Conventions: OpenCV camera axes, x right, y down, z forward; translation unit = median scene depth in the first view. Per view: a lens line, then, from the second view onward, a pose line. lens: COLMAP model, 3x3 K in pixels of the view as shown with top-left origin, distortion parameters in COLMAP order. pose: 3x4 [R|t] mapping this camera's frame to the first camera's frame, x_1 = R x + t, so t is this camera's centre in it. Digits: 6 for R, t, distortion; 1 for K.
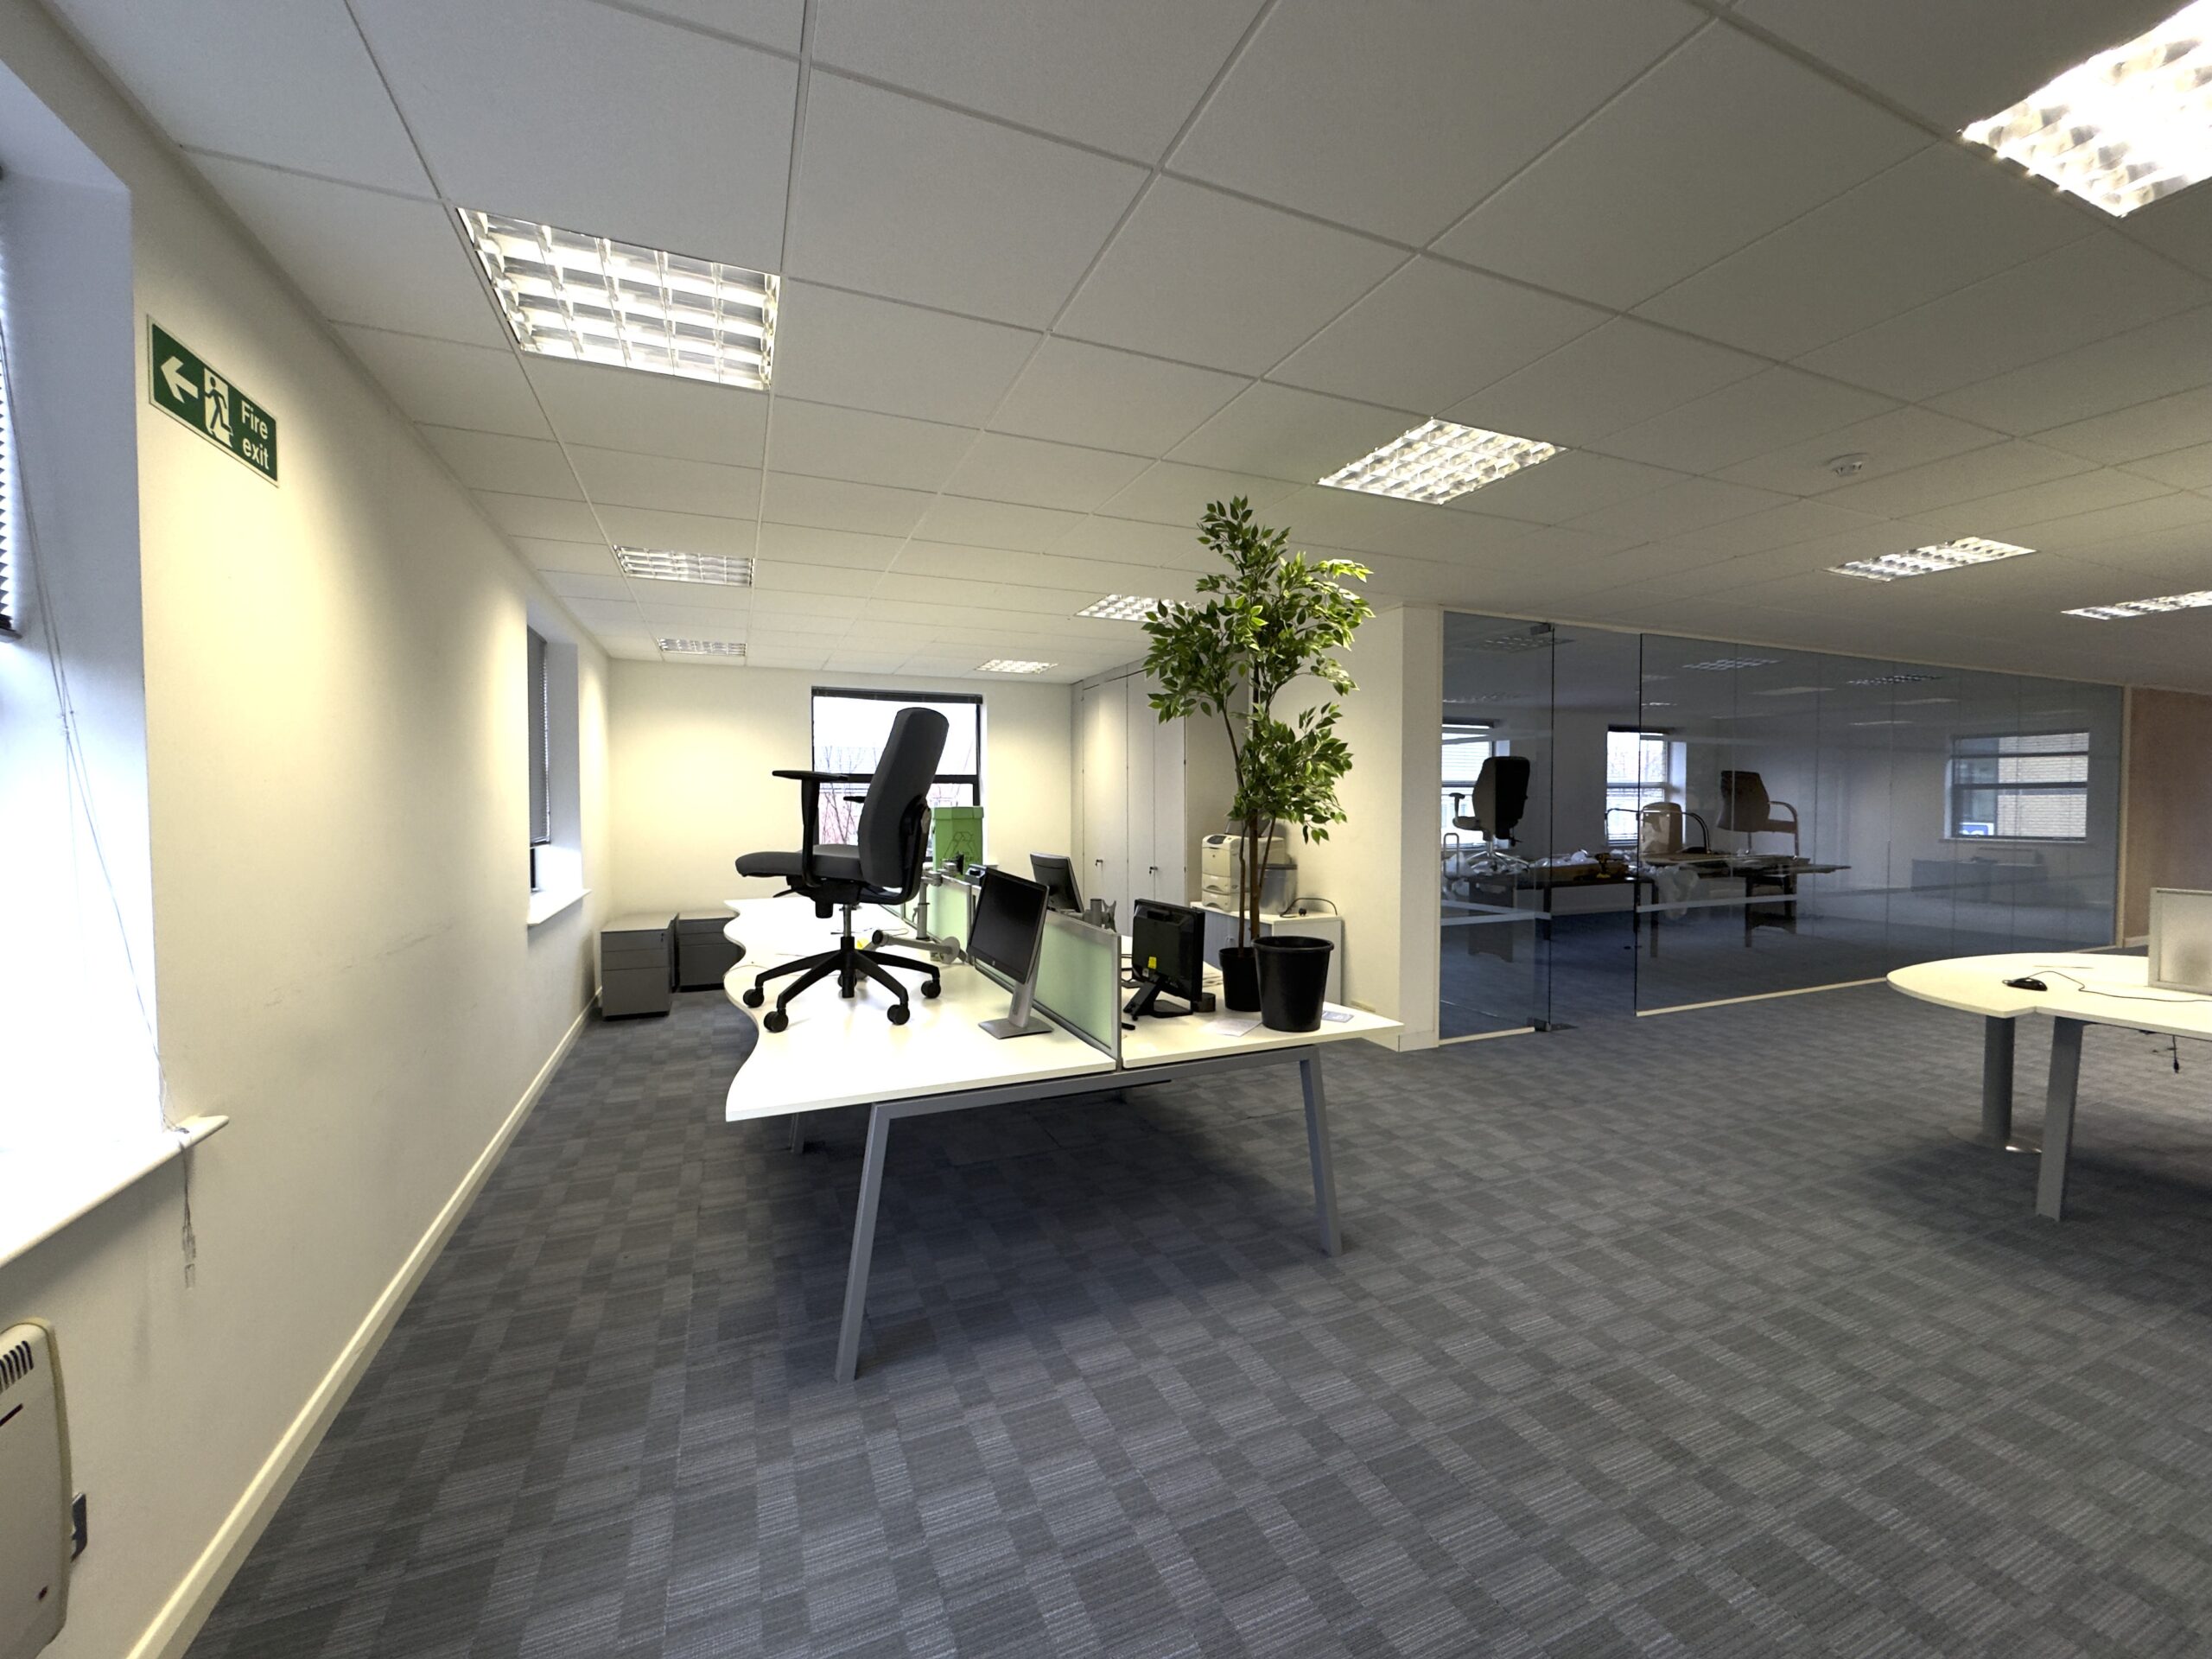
lens RADIAL K [[885.1, 0, 1106.0], [0, 885.1, 829.5], [0, 0, 1]] dist [-0.001917, -0.000111]
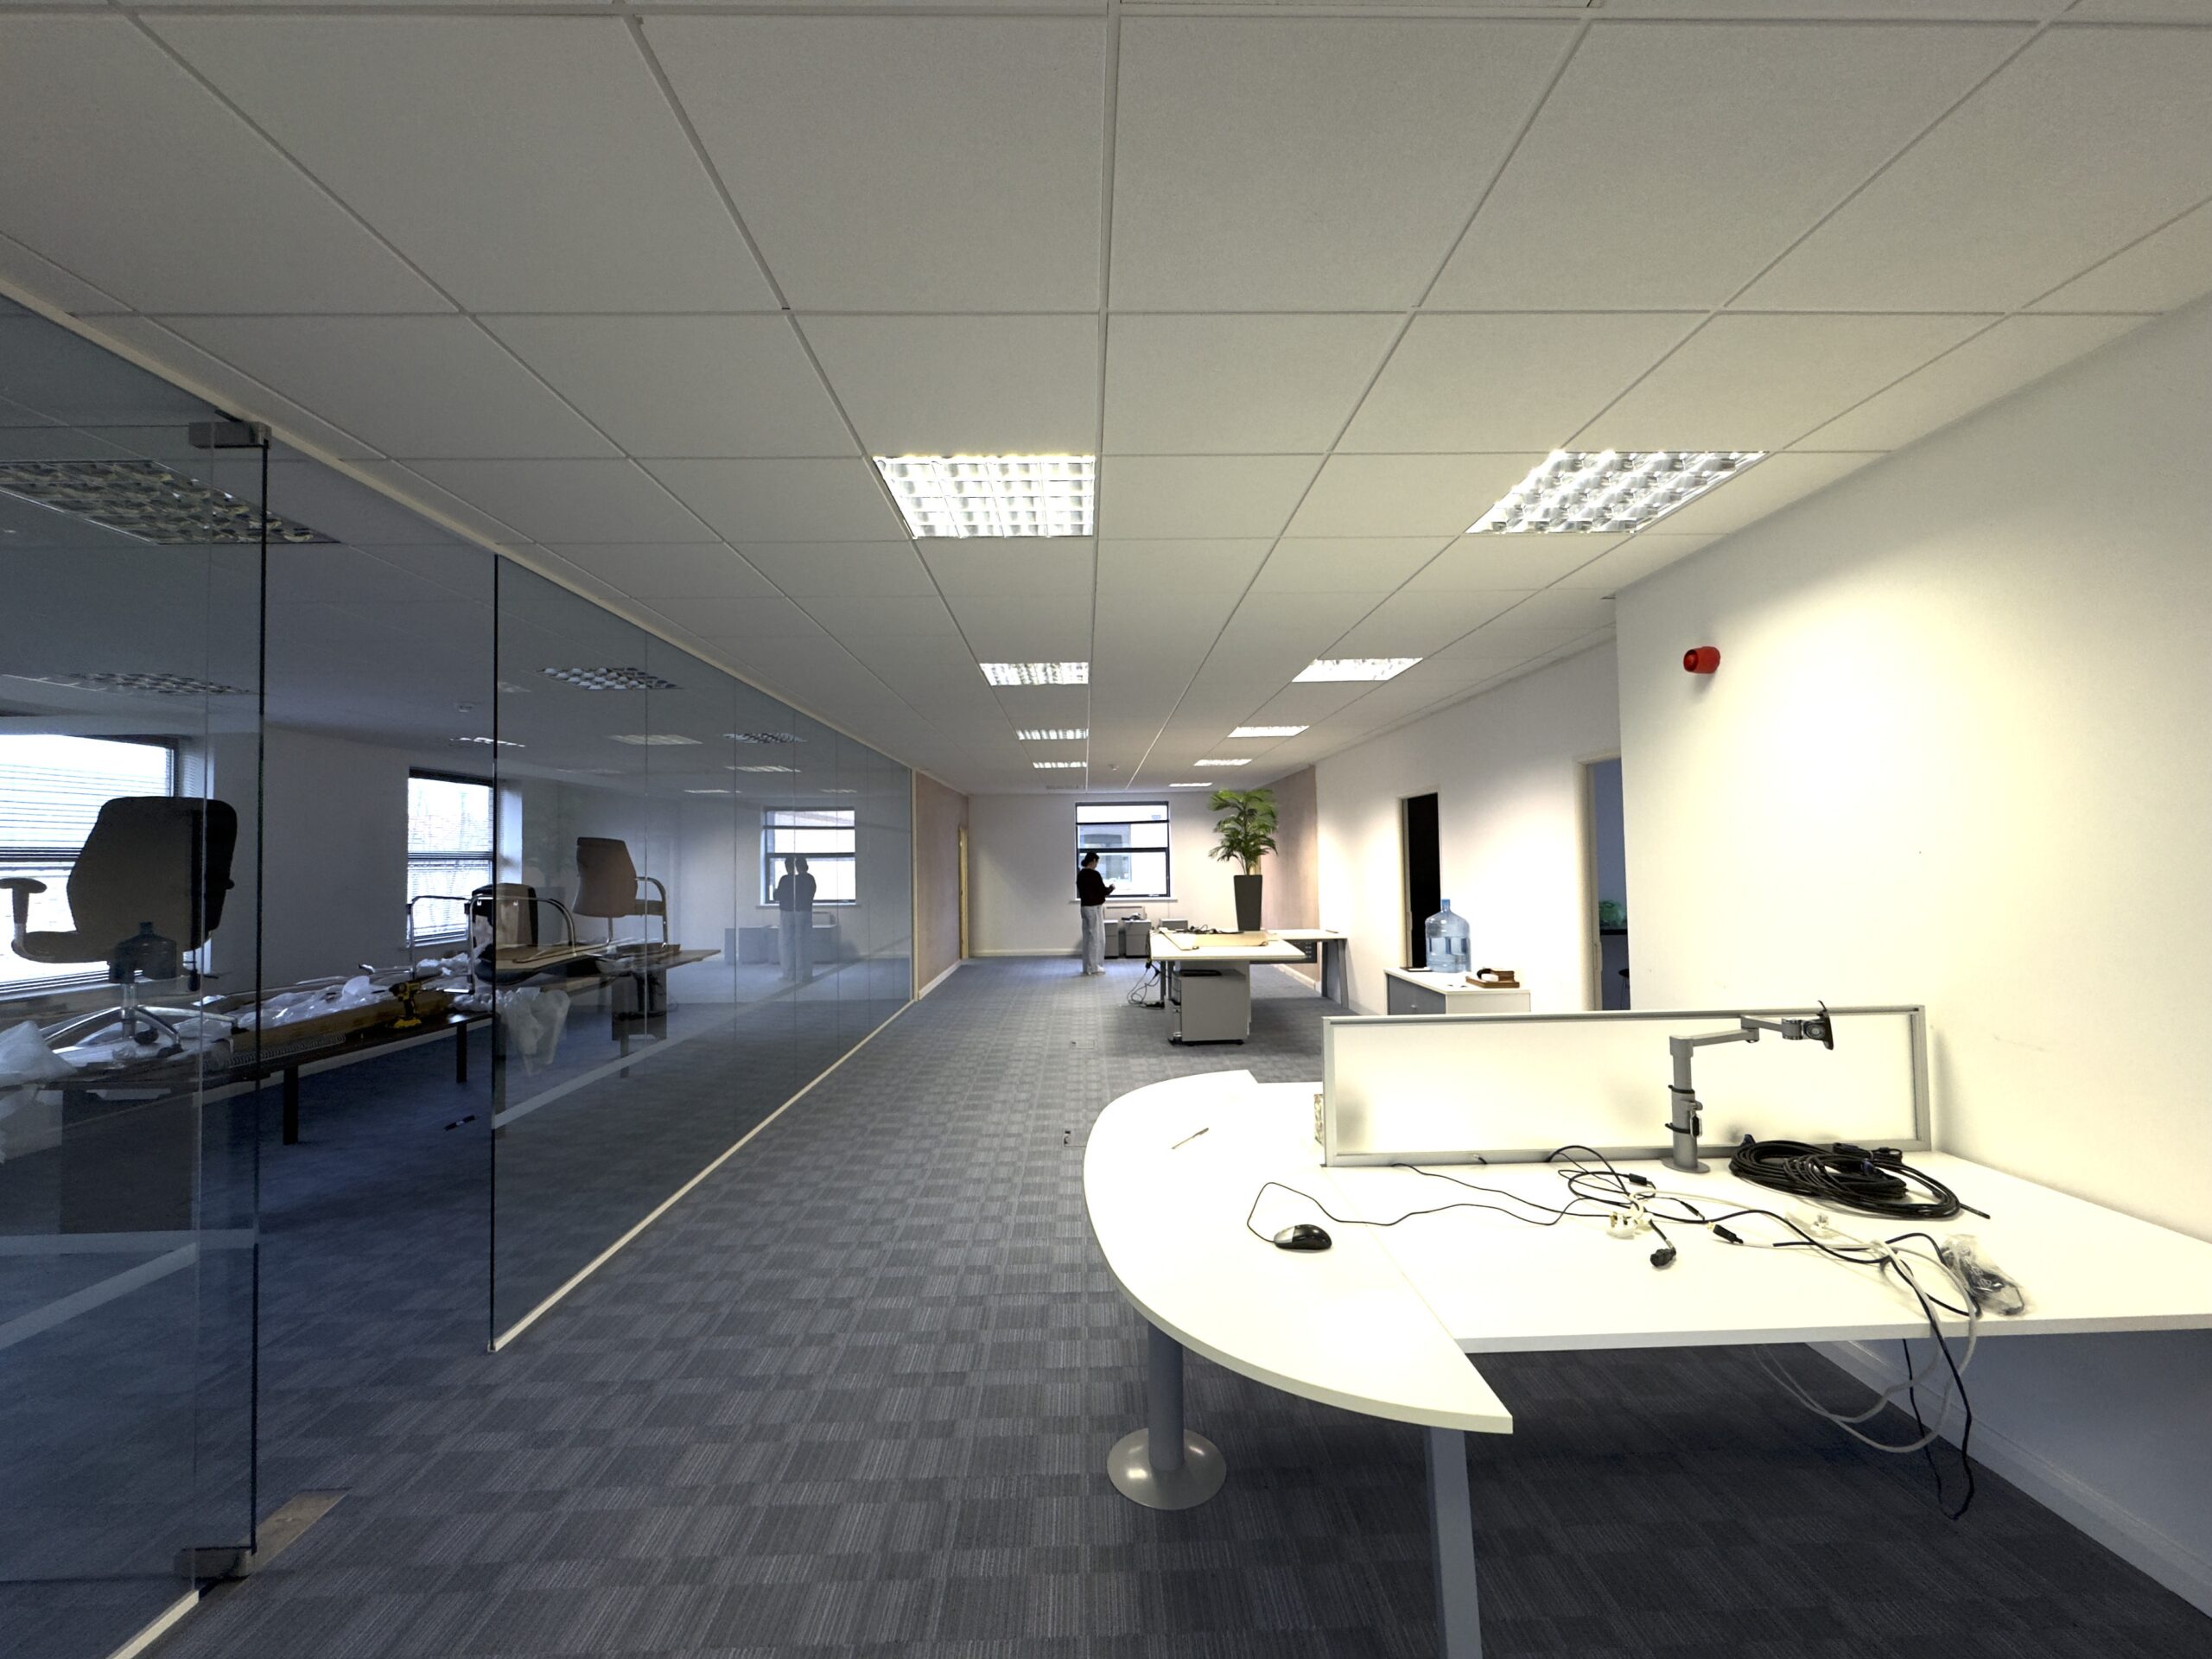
lens RADIAL K [[885.1, 0, 1106.0], [0, 885.1, 829.5], [0, 0, 1]] dist [-0.001917, -0.000111]
pose [[0.371848, 0.026238, 0.927923, 0.170048], [0.043208, 0.998028, -0.045535, -0.019938], [-0.927287, 0.057026, 0.369981, 0.312554]]
